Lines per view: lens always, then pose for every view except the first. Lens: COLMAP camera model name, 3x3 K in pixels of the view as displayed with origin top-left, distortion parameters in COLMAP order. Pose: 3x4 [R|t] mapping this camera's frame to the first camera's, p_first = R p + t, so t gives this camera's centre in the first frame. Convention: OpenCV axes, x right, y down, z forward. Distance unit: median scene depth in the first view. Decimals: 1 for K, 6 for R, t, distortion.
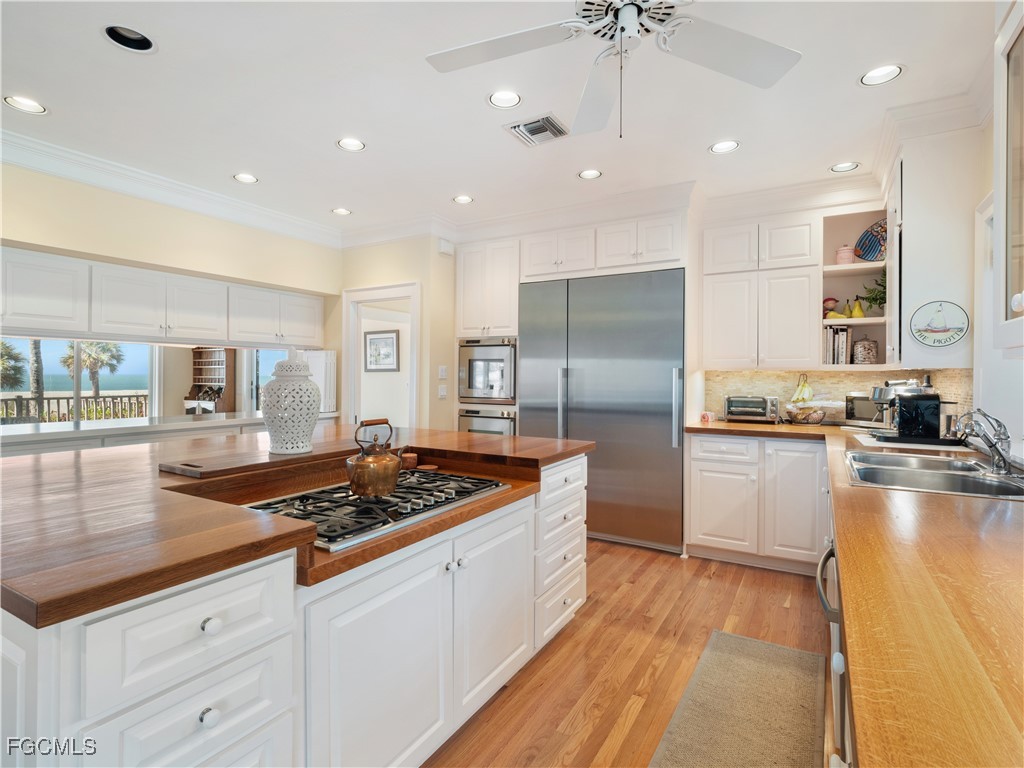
lens RADIAL K [[531.1, 0, 512.0], [0, 531.1, 384.0], [0, 0, 1]] dist [-0.002748, -0.000965]
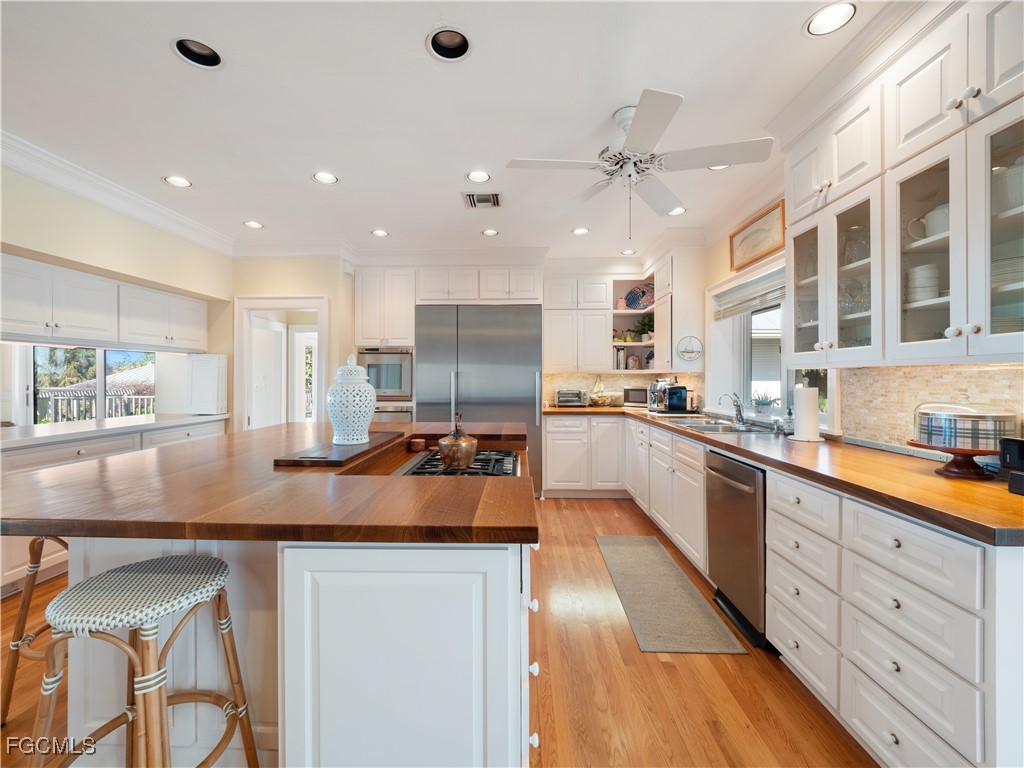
lens RADIAL K [[433.2, 0, 509.7], [0, 433.2, 382.3], [0, 0, 1]] dist [0.002785, 0.000057]
pose [[0.871751, -0.011677, 0.489810, -0.342894], [0.012853, 0.999917, 0.000962, -0.002809], [-0.489780, 0.005457, 0.871829, -0.012129]]
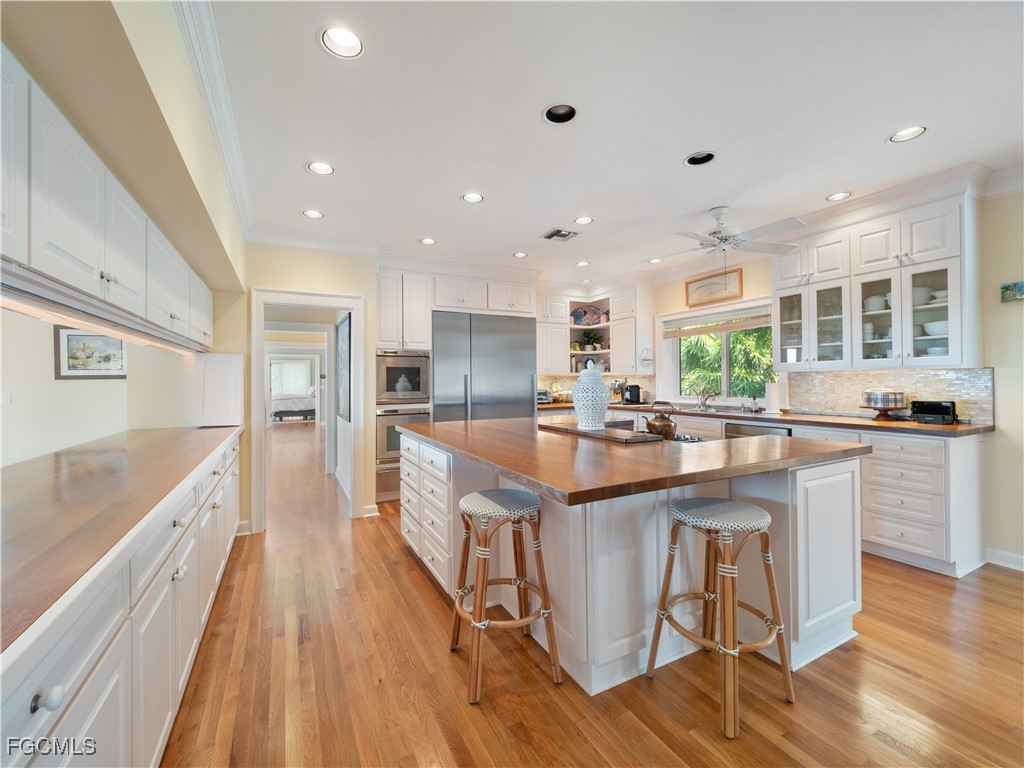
lens RADIAL K [[433.2, 0, 509.7], [0, 433.2, 382.3], [0, 0, 1]] dist [0.002785, 0.000057]
pose [[0.523267, -0.015177, 0.852034, -0.933886], [0.025308, 0.999677, 0.002265, -0.009421], [-0.851793, 0.020379, 0.523482, 0.320896]]
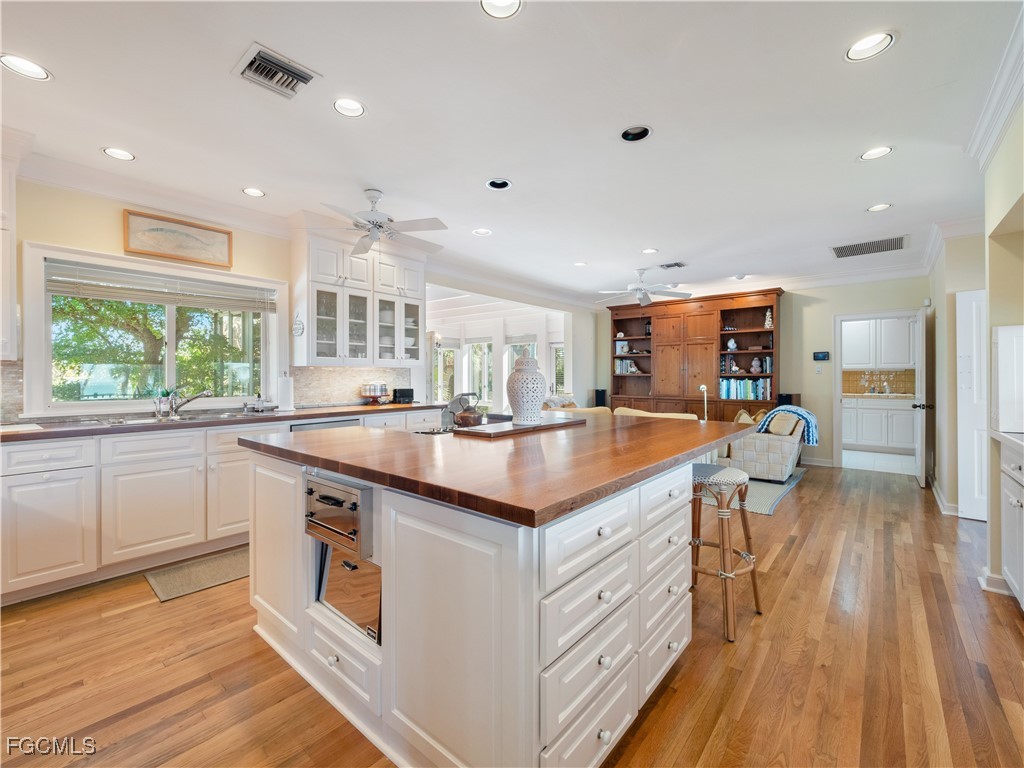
lens RADIAL K [[433.2, 0, 509.7], [0, 433.2, 382.3], [0, 0, 1]] dist [0.002785, 0.000057]
pose [[-0.985406, -0.008474, 0.170012, -0.334650], [-0.003126, 0.999493, 0.031697, -0.010753], [-0.170194, 0.030703, -0.984932, 1.235477]]
